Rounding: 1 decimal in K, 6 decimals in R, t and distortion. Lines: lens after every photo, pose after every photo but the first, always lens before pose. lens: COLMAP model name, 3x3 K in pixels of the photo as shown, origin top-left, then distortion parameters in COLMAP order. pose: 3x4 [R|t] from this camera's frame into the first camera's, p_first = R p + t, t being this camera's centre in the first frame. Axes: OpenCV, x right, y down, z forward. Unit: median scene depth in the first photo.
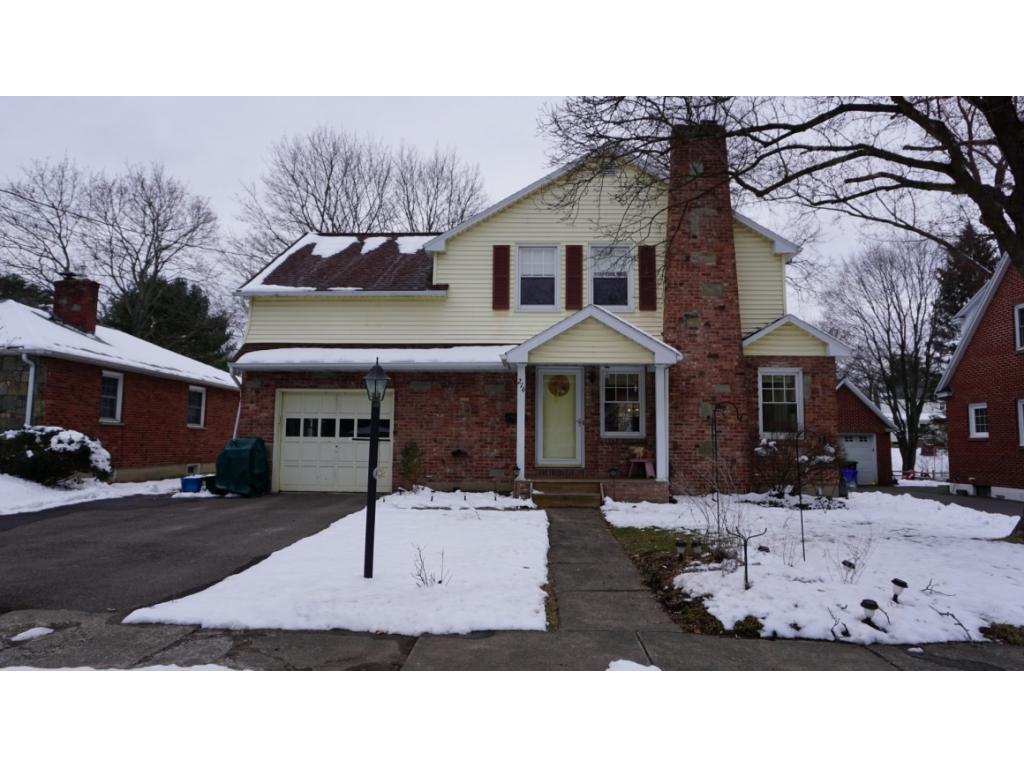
lens RADIAL K [[685.5, 0, 502.9], [0, 685.5, 382.2], [0, 0, 1]] dist [-0.047747, 0.032559]
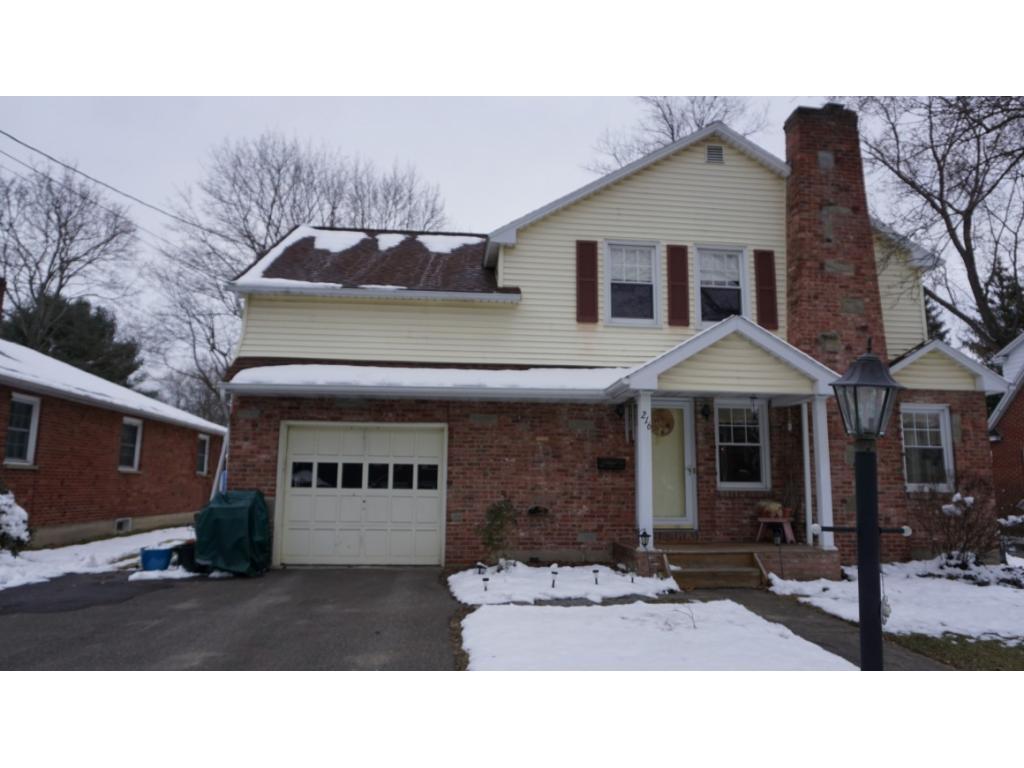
lens RADIAL K [[685.5, 0, 506.1], [0, 685.5, 384.2], [0, 0, 1]] dist [-0.047747, 0.032559]
pose [[0.990755, 0.022100, 0.133854, -0.198242], [-0.014459, 0.998224, -0.057789, 0.009321], [-0.134894, 0.055319, 0.989315, 0.258769]]
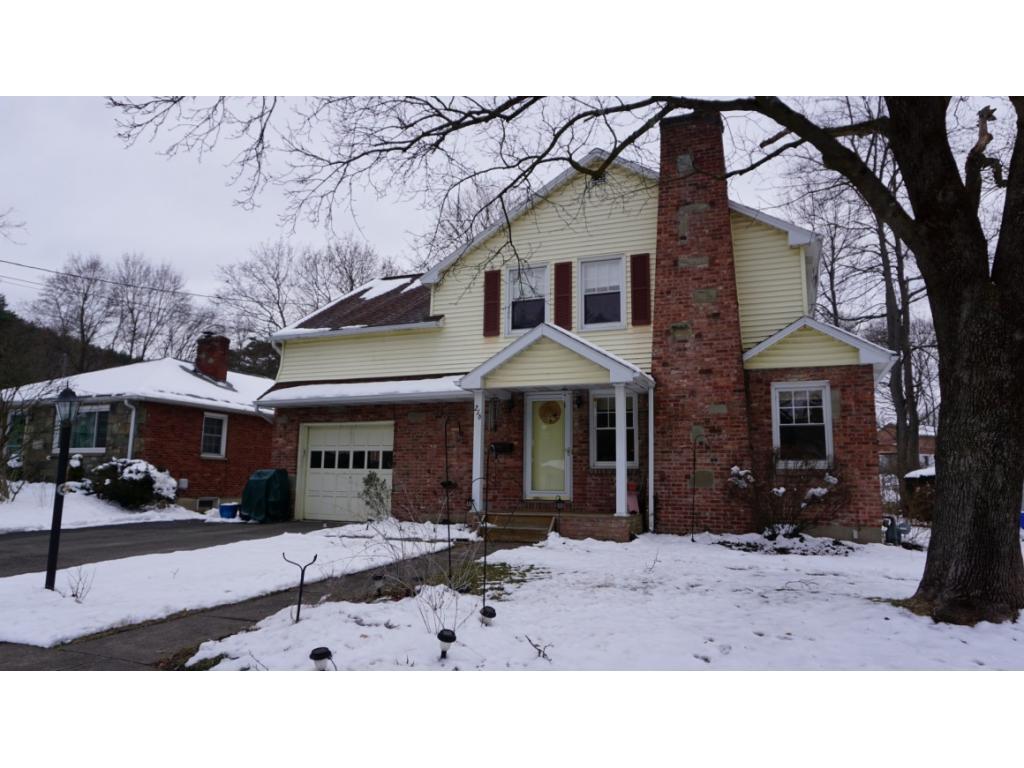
lens RADIAL K [[685.5, 0, 501.5], [0, 685.5, 380.6], [0, 0, 1]] dist [-0.047747, 0.032559]
pose [[0.934828, -0.048031, -0.351838, 0.355465], [0.026579, 0.997495, -0.065555, 0.021543], [0.354105, 0.051931, 0.933763, 0.102302]]
